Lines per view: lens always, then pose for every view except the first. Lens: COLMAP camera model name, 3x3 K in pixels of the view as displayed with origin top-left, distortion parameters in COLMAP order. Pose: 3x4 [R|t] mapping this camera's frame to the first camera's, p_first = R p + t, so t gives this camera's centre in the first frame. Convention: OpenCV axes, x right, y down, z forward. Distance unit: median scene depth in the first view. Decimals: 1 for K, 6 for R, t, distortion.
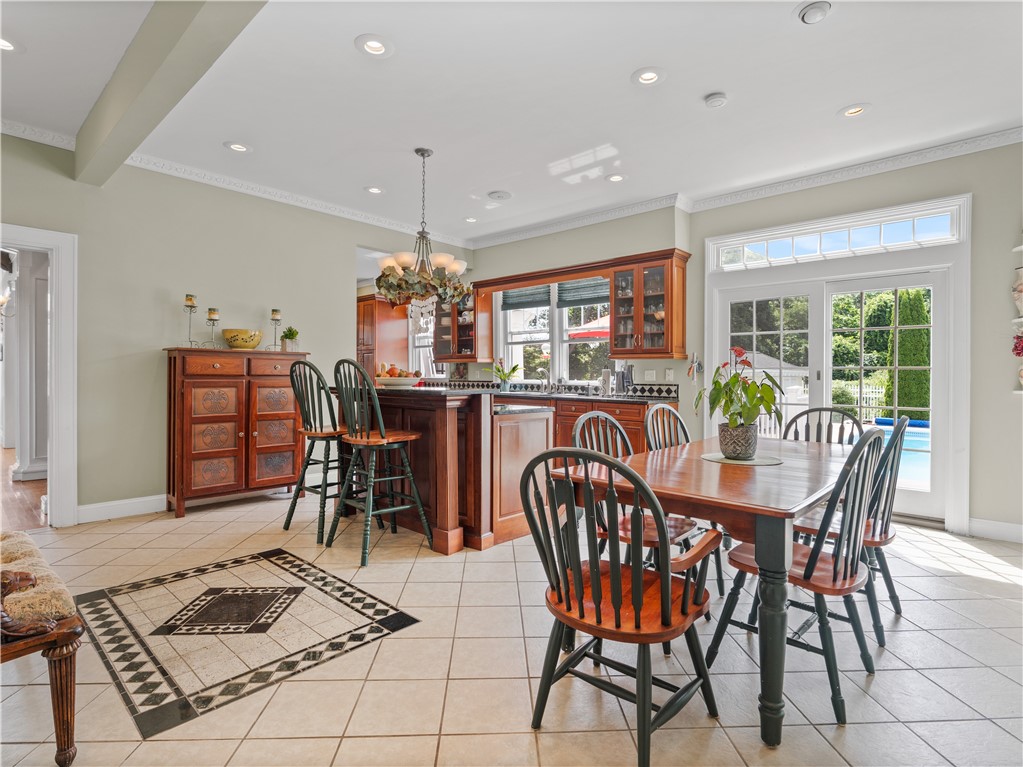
lens RADIAL K [[524.3, 0, 511.5], [0, 524.3, 383.5], [0, 0, 1]] dist [0.000461, 0.000071]
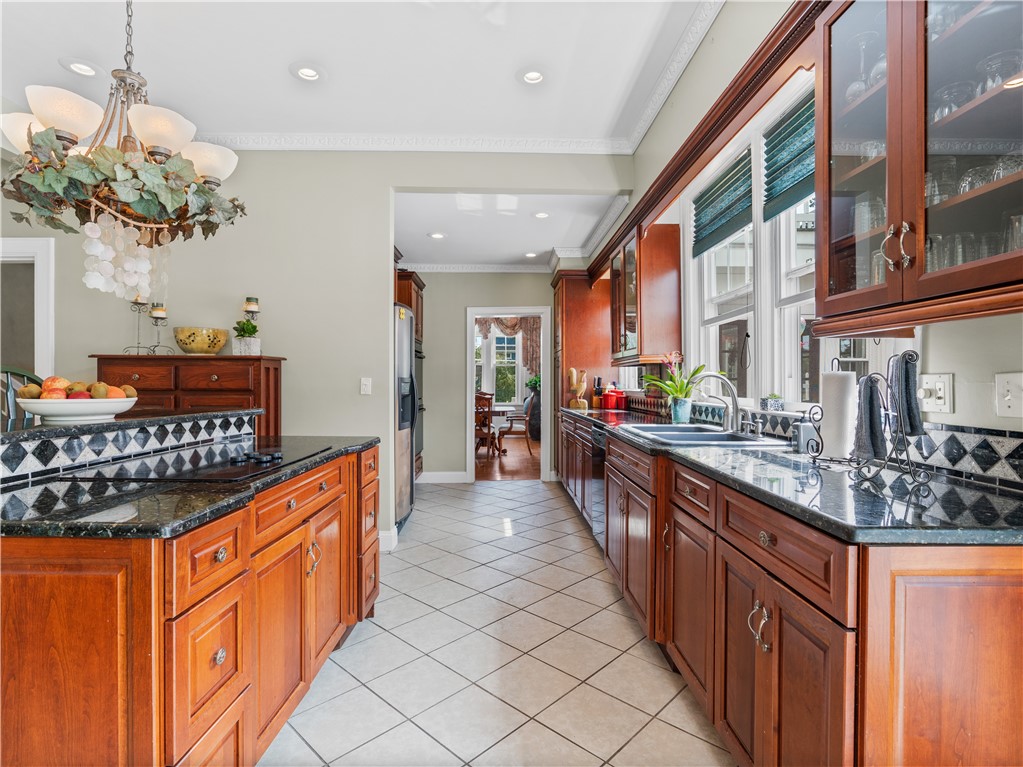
lens RADIAL K [[510.6, 0, 511.5], [0, 510.6, 383.5], [0, 0, 1]] dist [-0.000801, -0.000205]
pose [[0.690725, -0.002615, -0.723113, 0.218810], [-0.007153, 0.999920, -0.010448, -0.012825], [0.723082, 0.012390, 0.690651, 0.554150]]
